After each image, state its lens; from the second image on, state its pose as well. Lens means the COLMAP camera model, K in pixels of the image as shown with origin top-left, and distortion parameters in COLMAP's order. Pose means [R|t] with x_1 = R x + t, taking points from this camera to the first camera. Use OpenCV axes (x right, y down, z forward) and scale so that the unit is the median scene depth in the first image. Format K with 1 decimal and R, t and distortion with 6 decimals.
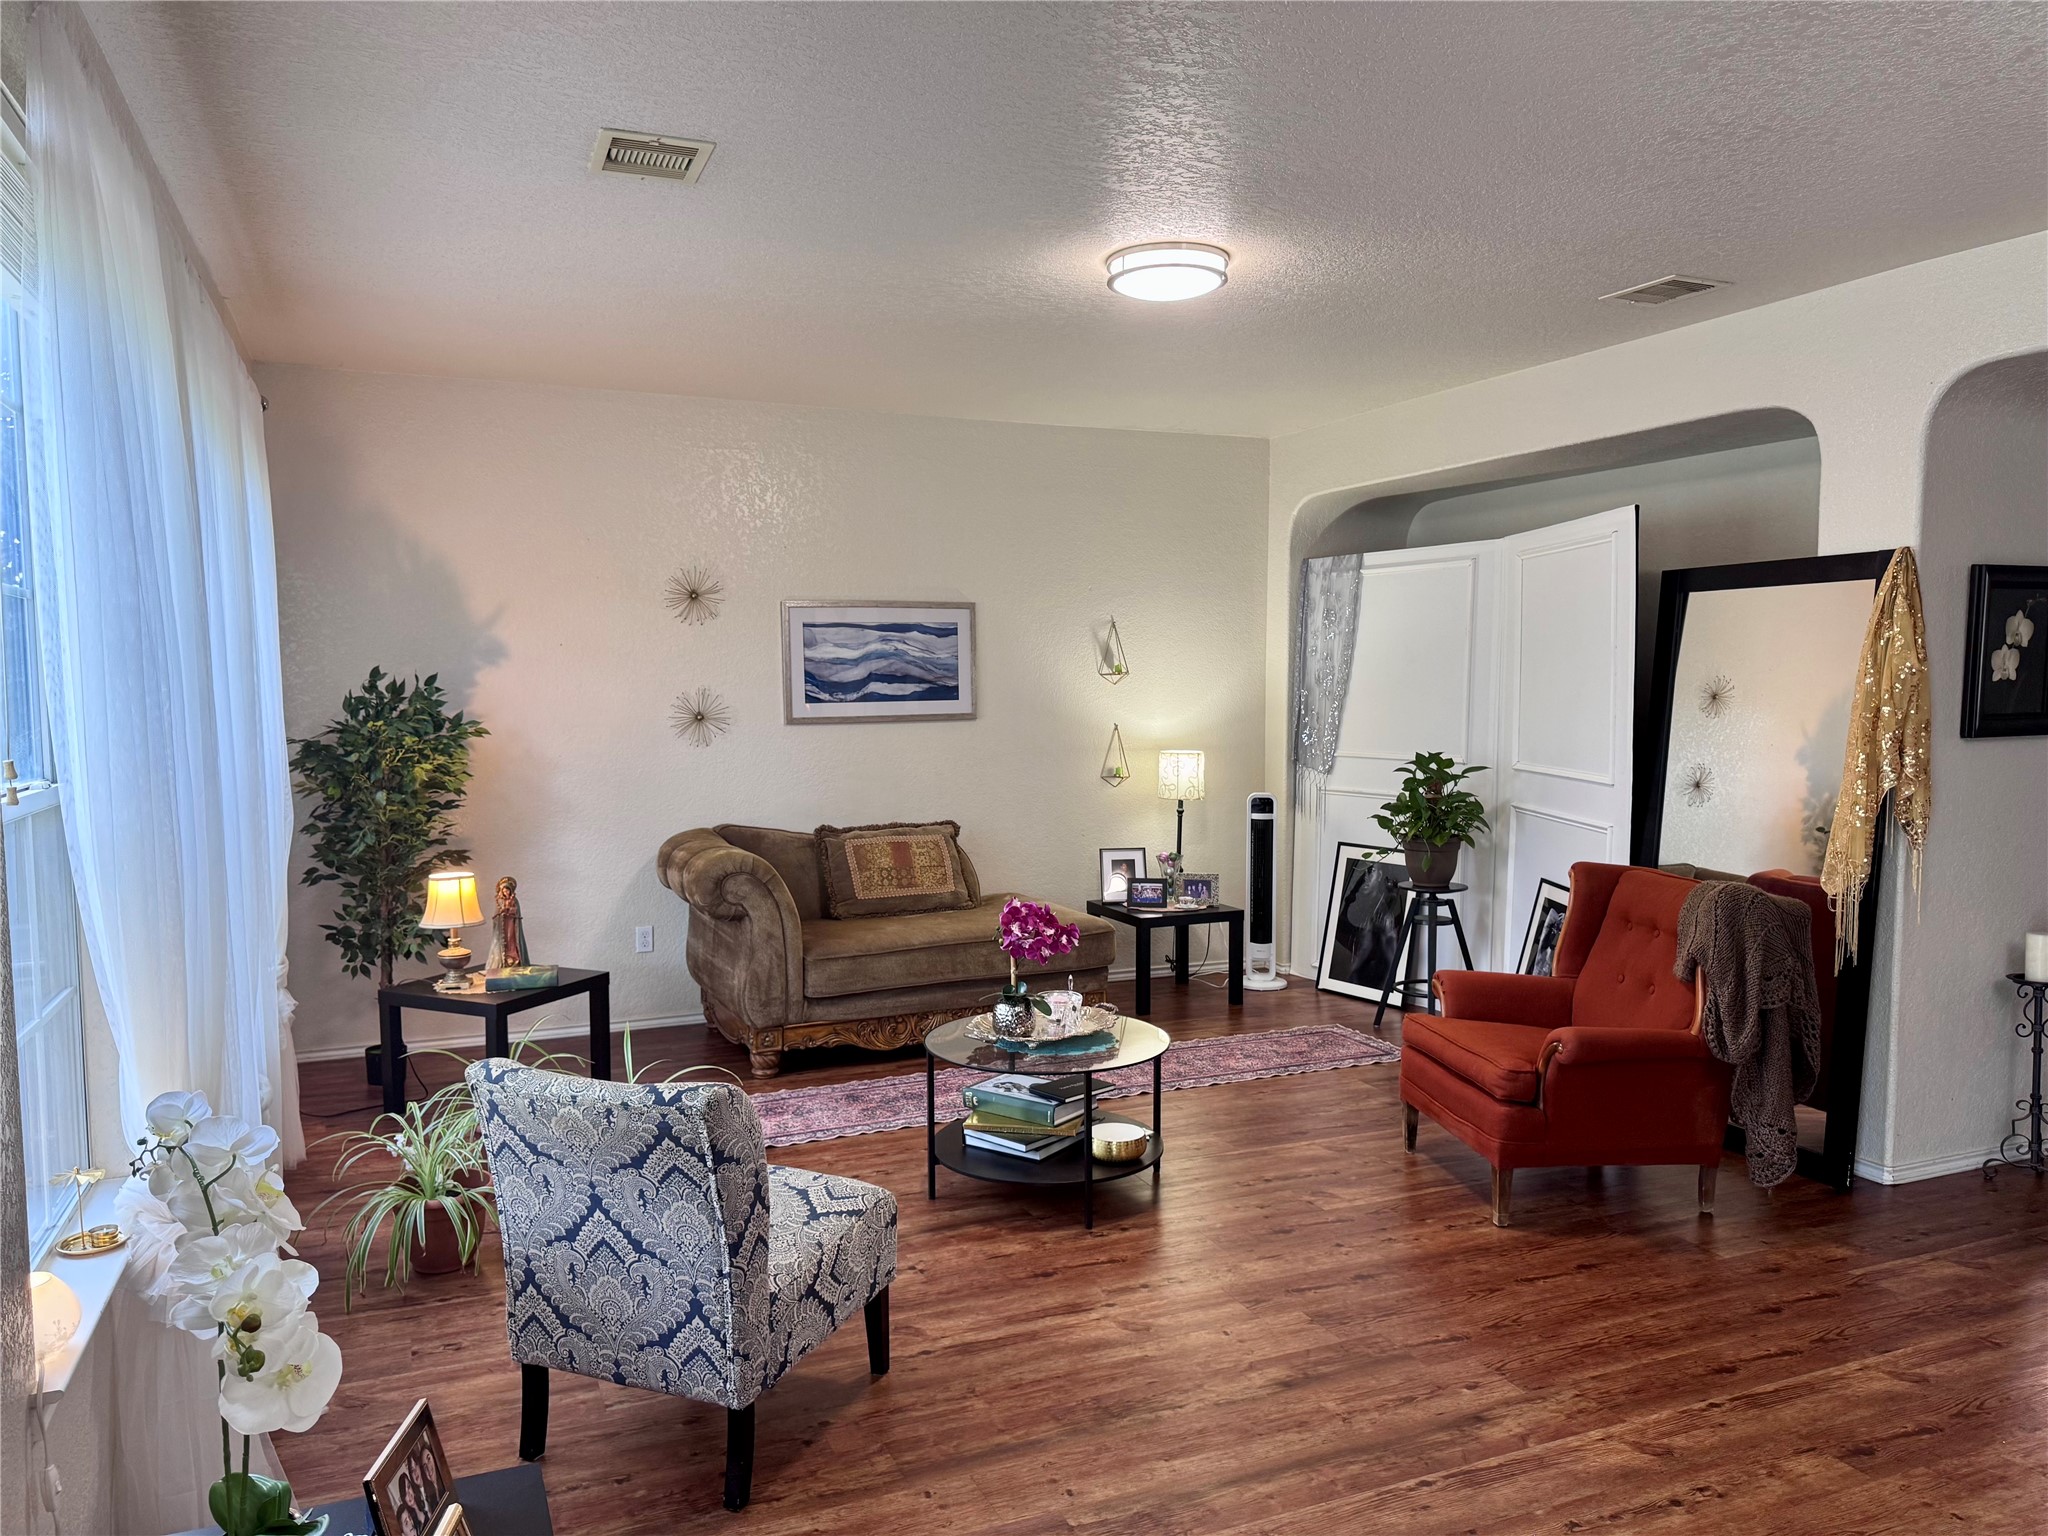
lens RADIAL K [[1439.6, 0, 1026.6], [0, 1439.6, 752.6], [0, 0, 1]] dist [0.062965, -0.082210]
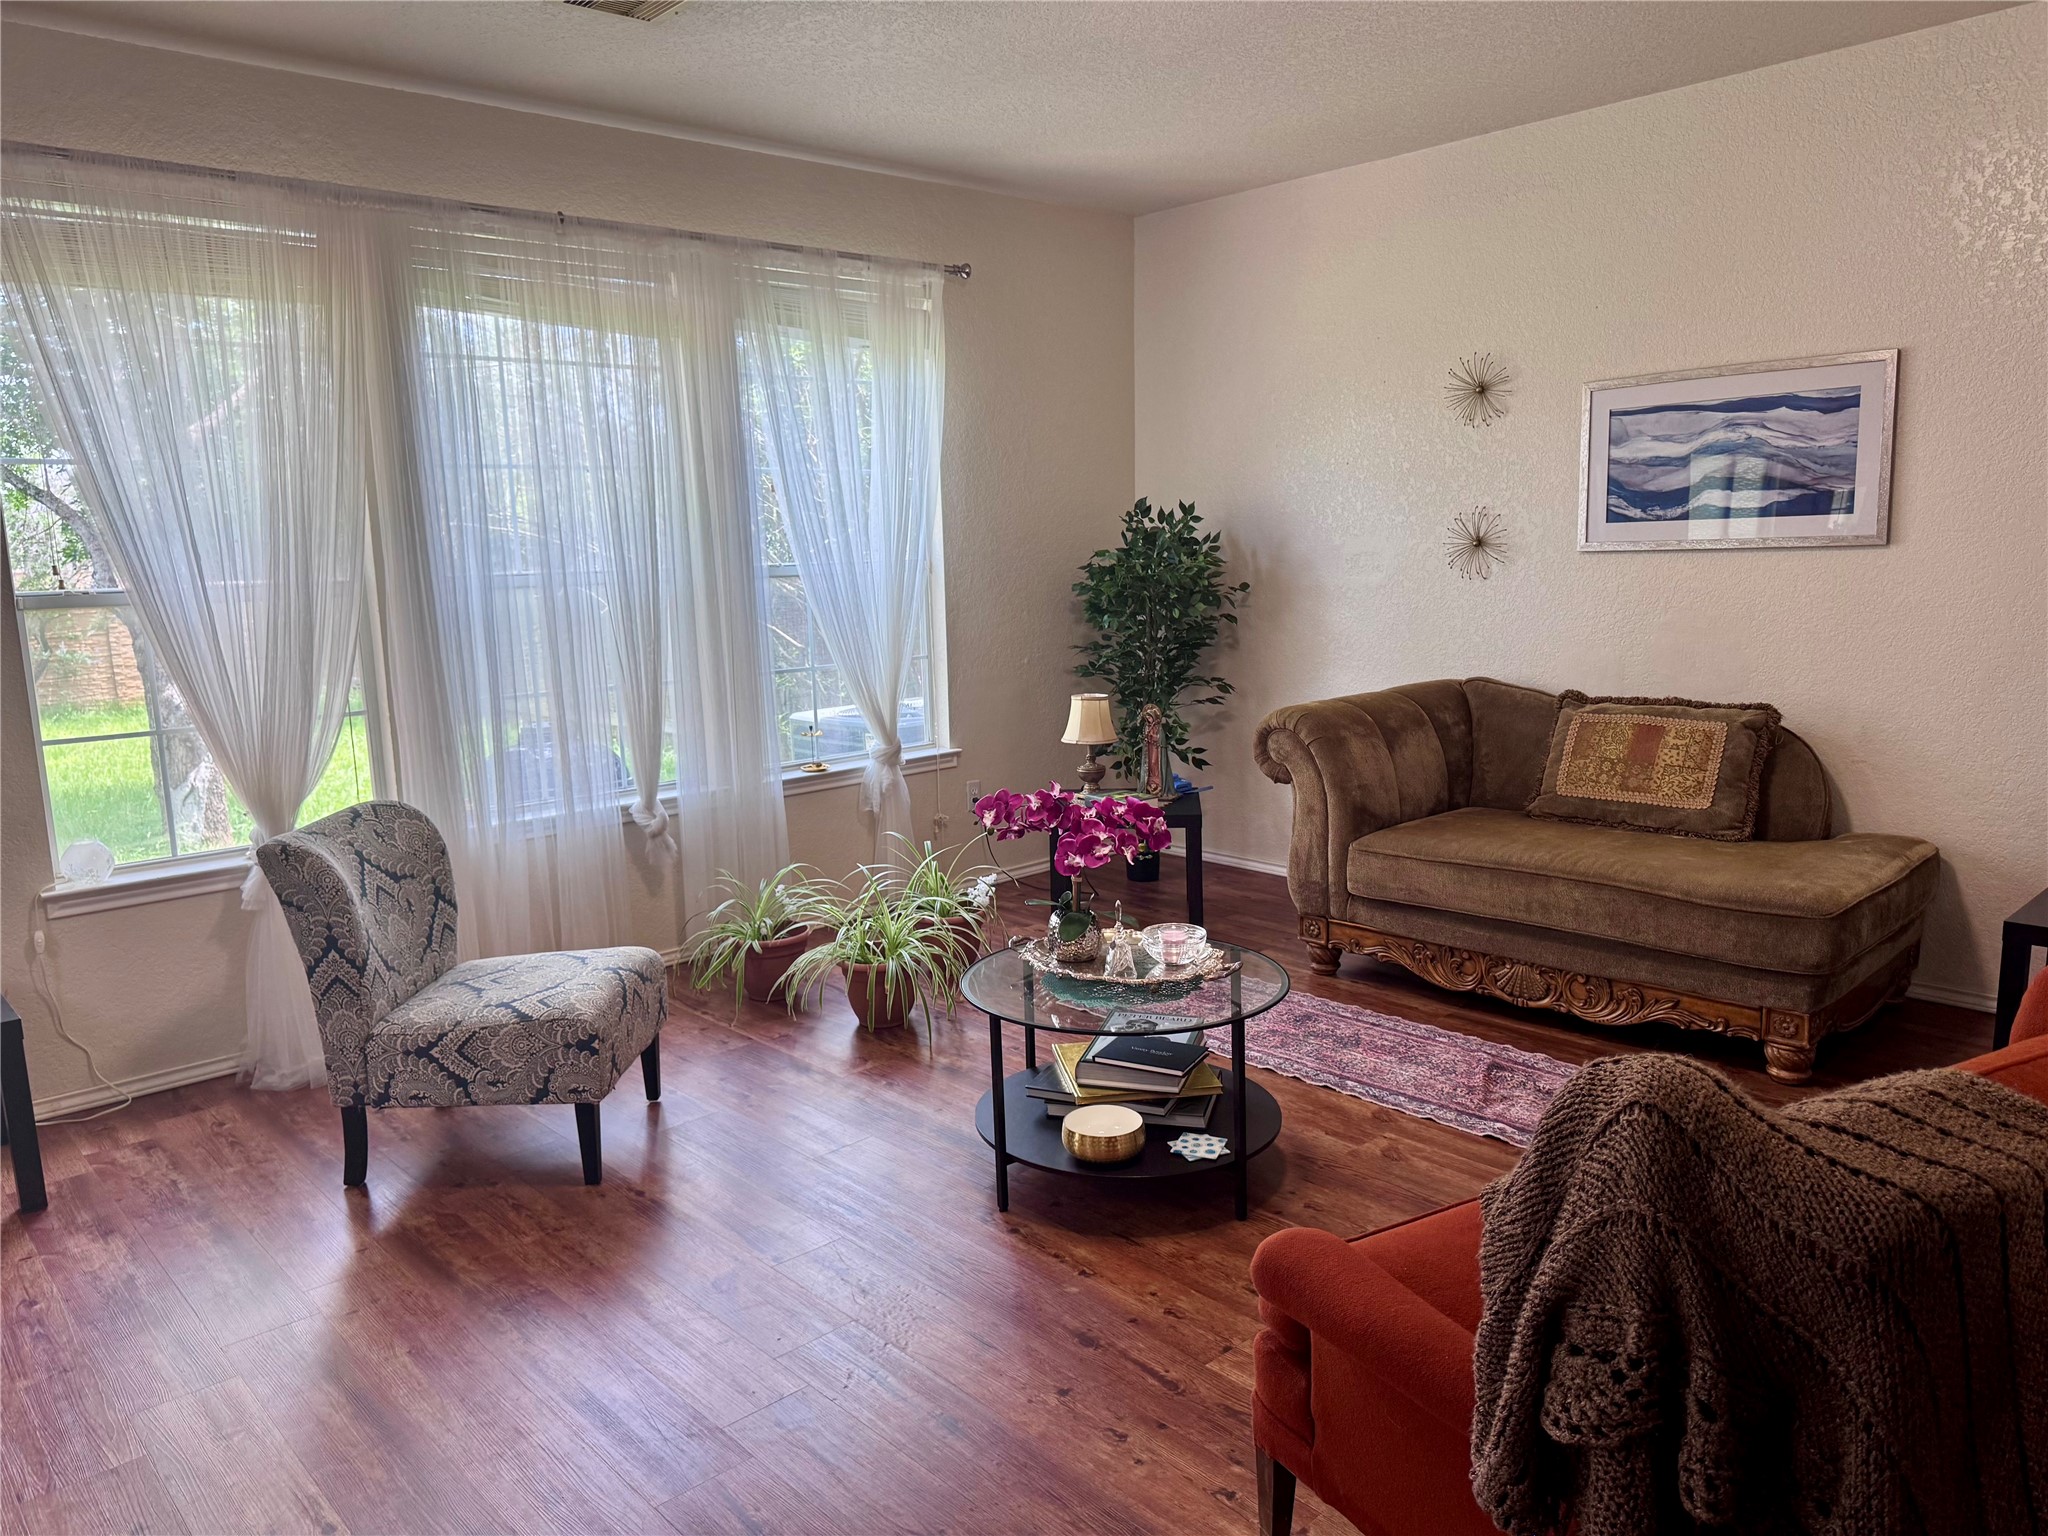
lens RADIAL K [[1439.6, 0, 1011.1], [0, 1439.6, 777.5], [0, 0, 1]] dist [0.062965, -0.082210]
pose [[0.320420, 0.150336, -0.935270, 0.547640], [-0.021088, 0.988214, 0.151622, -0.014556], [0.947041, -0.028860, 0.319813, 0.566623]]
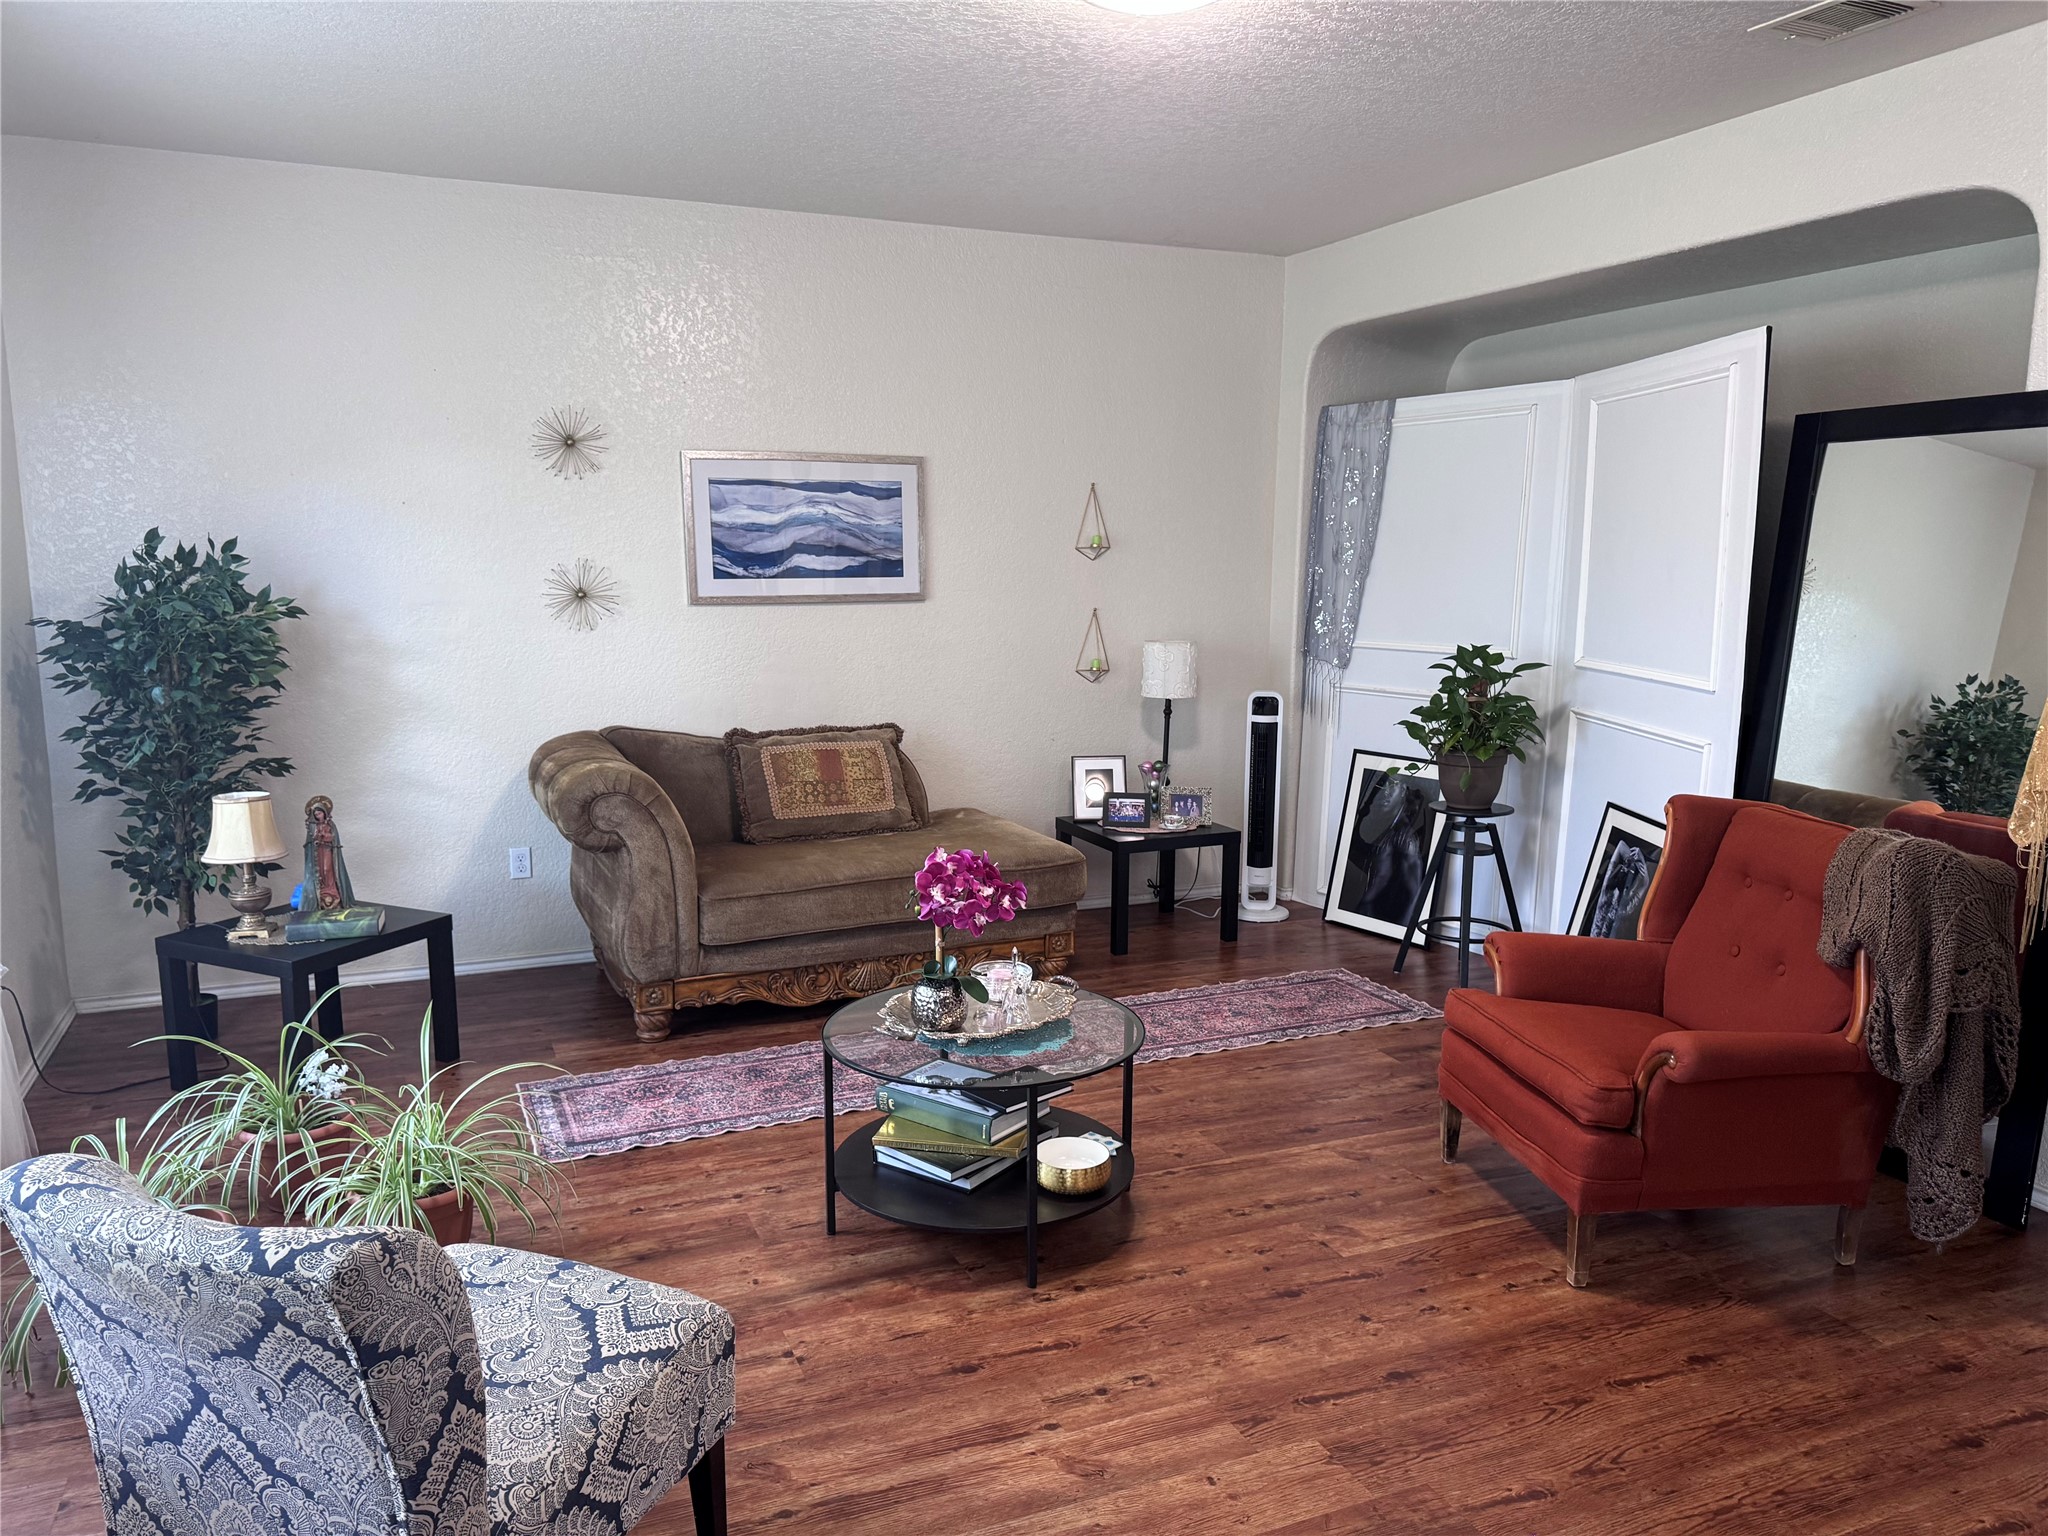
lens RADIAL K [[1439.6, 0, 1018.2], [0, 1439.6, 769.6], [0, 0, 1]] dist [0.062965, -0.082210]
pose [[0.999970, 0.007703, -0.000860, 0.025541], [-0.007581, 0.995134, 0.098243, -0.010036], [0.001612, -0.098234, 0.995162, 0.204165]]
